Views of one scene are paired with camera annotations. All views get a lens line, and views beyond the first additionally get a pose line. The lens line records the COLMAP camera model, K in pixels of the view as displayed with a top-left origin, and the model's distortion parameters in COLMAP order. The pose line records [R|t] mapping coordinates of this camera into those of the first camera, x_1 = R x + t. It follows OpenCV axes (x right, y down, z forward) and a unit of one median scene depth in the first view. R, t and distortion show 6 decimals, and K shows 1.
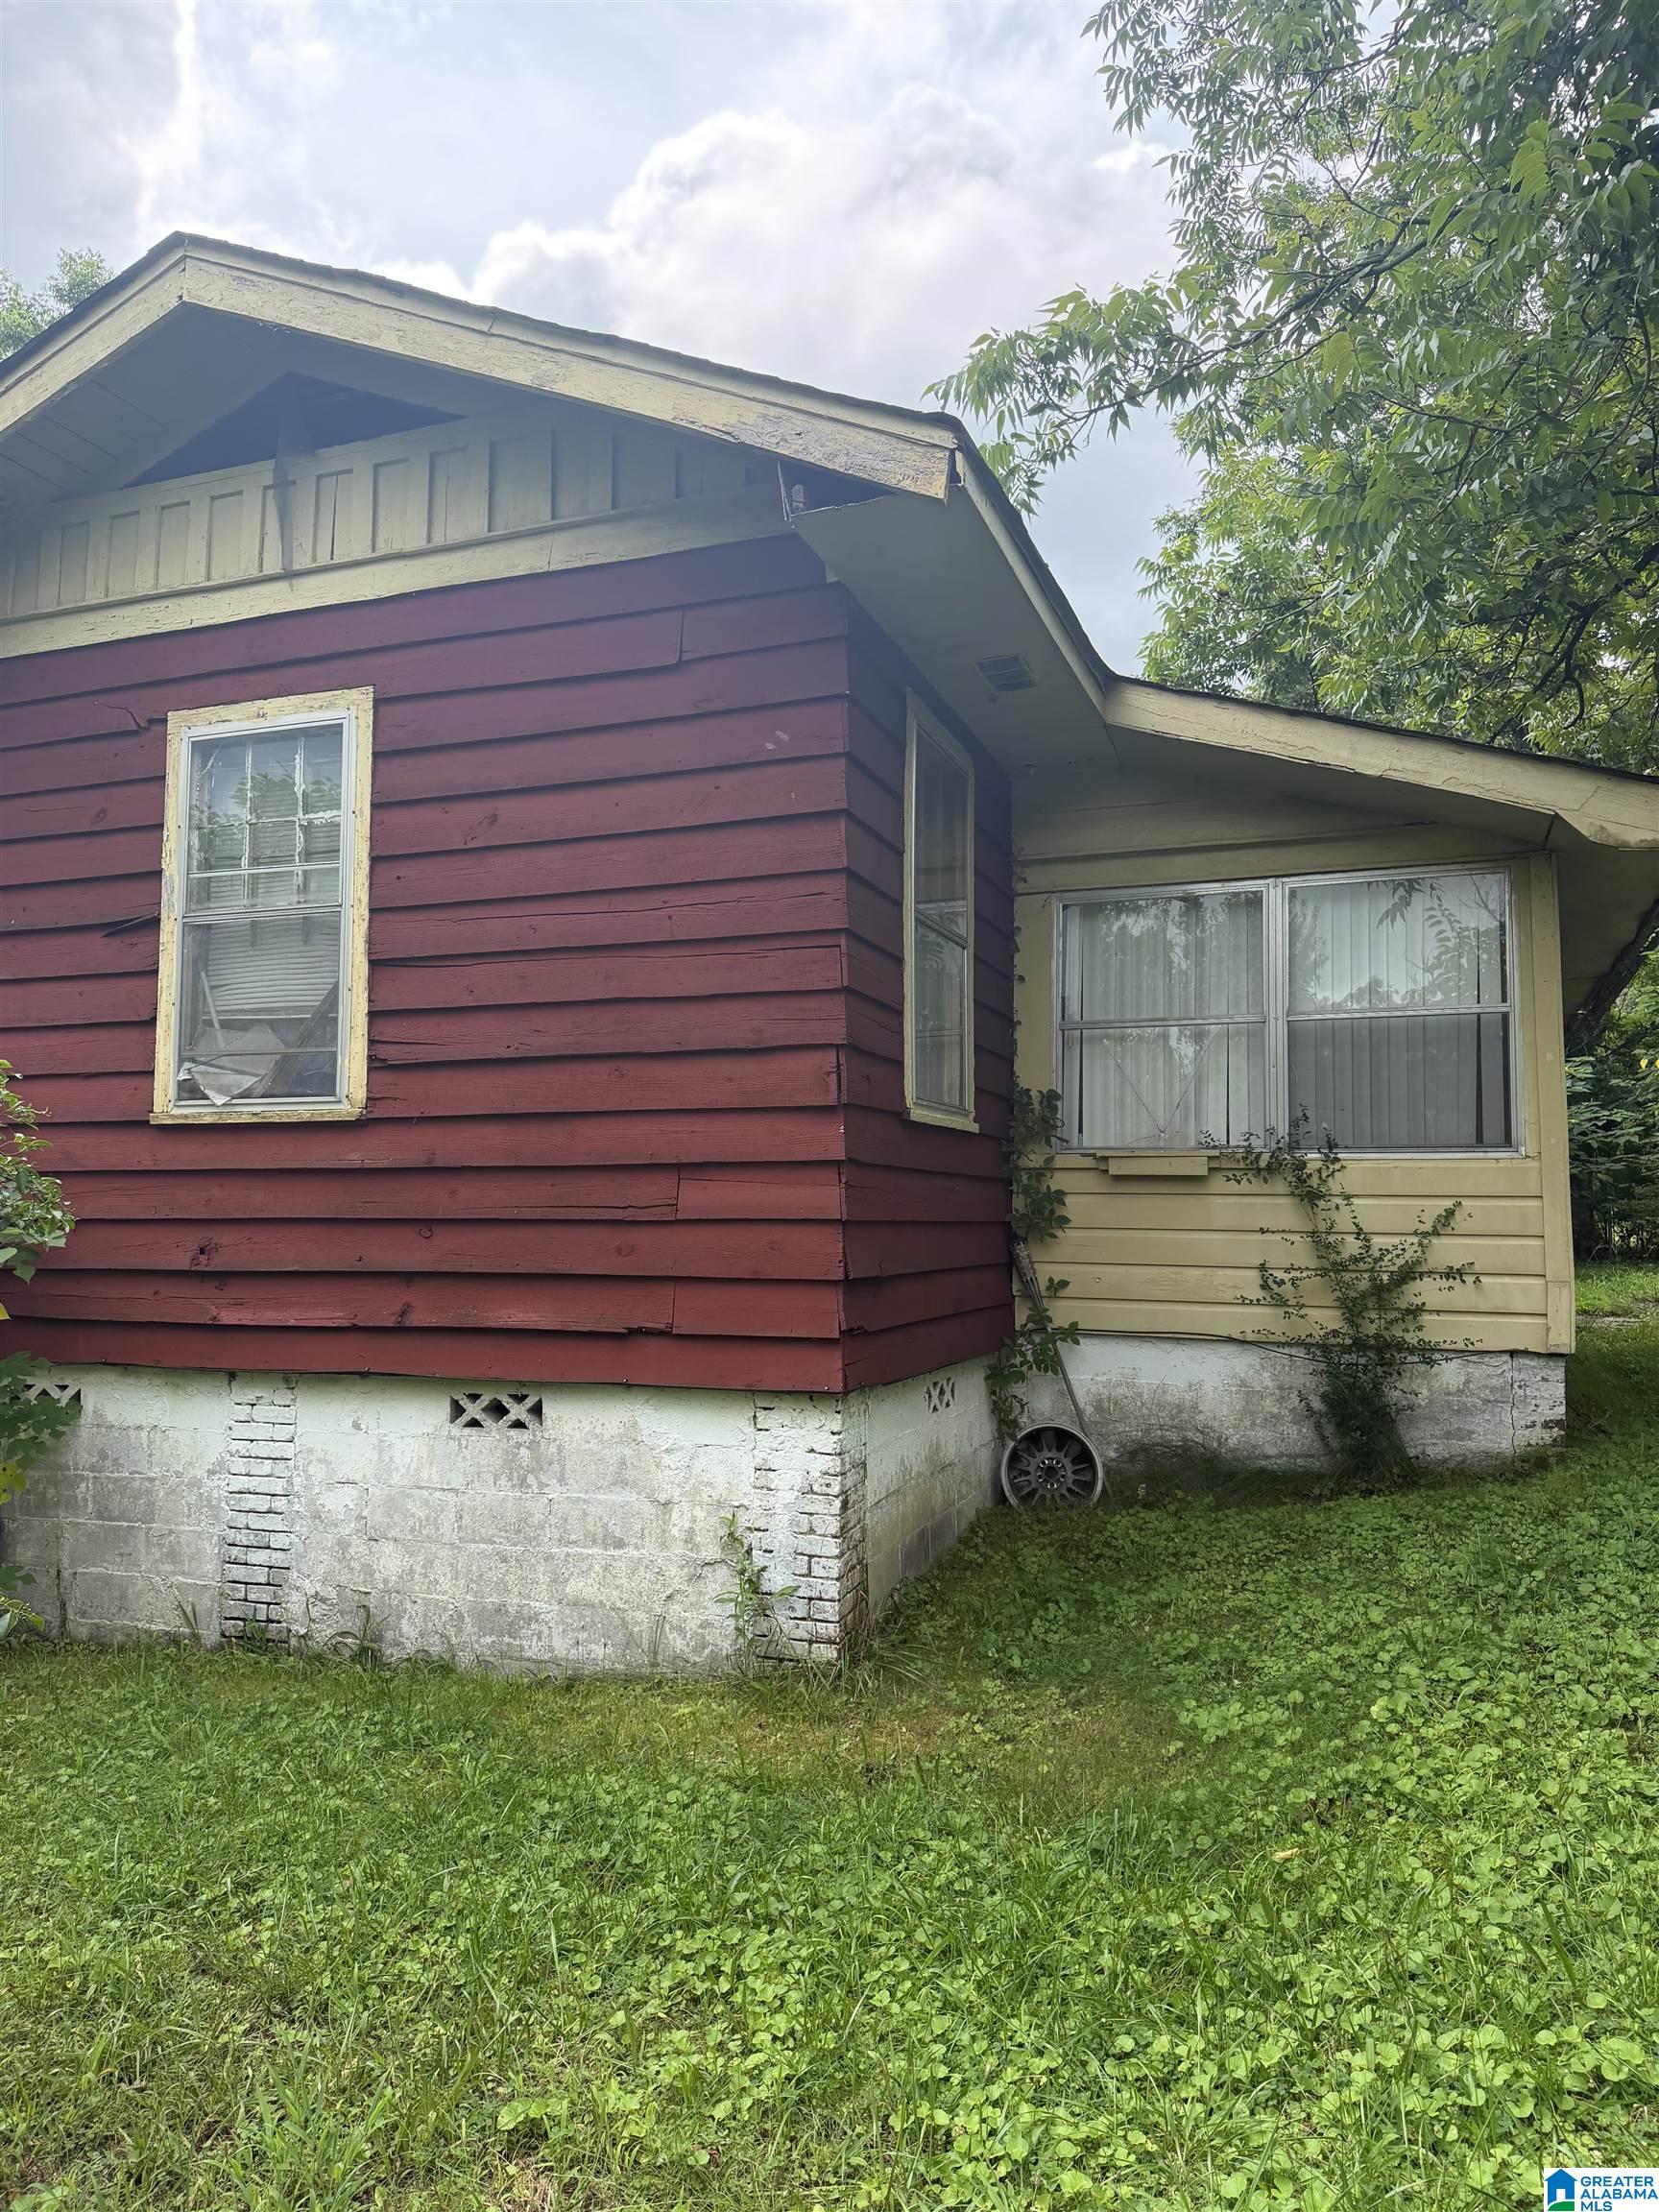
lens RADIAL K [[1571.1, 0, 822.8], [0, 1571.1, 1104.4], [0, 0, 1]] dist [0.012172, -0.022581]
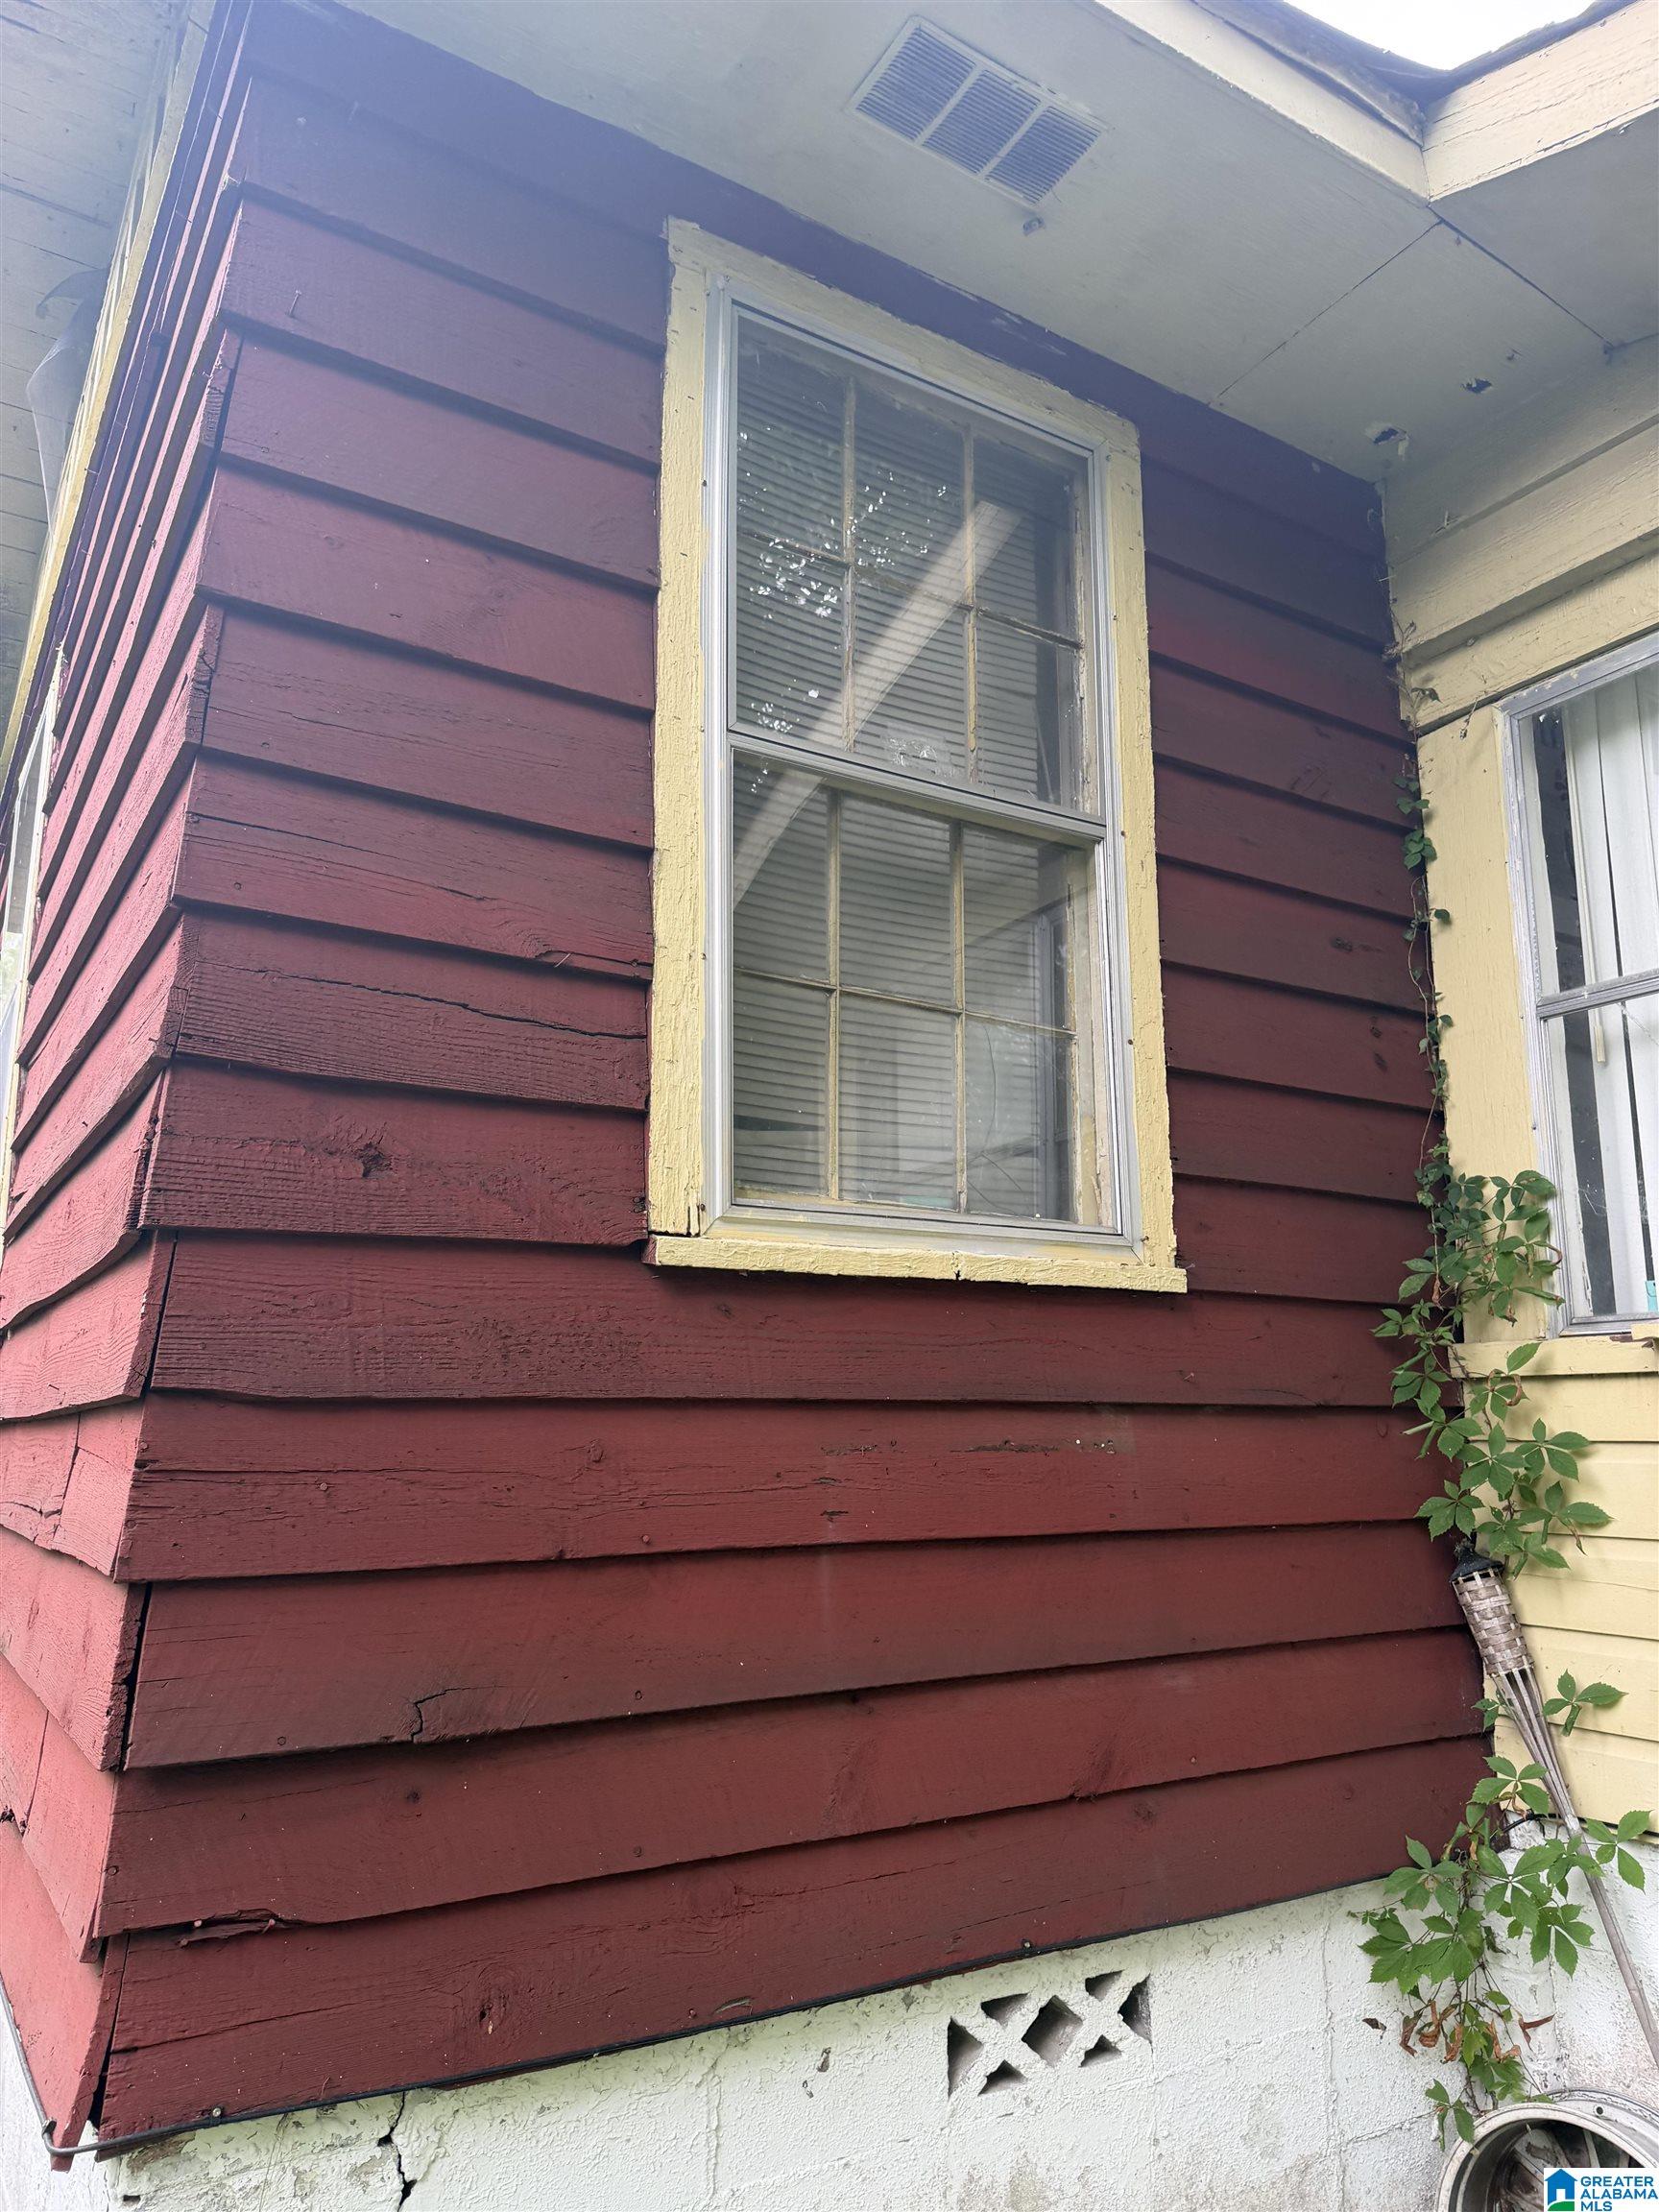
lens RADIAL K [[1571.1, 0, 836.9], [0, 1571.1, 1088.3], [0, 0, 1]] dist [0.012172, -0.022581]
pose [[0.788328, -0.132561, -0.600806, 0.250652], [0.048736, 0.986899, -0.153800, 0.022159], [0.613323, 0.091964, 0.784460, 0.589425]]
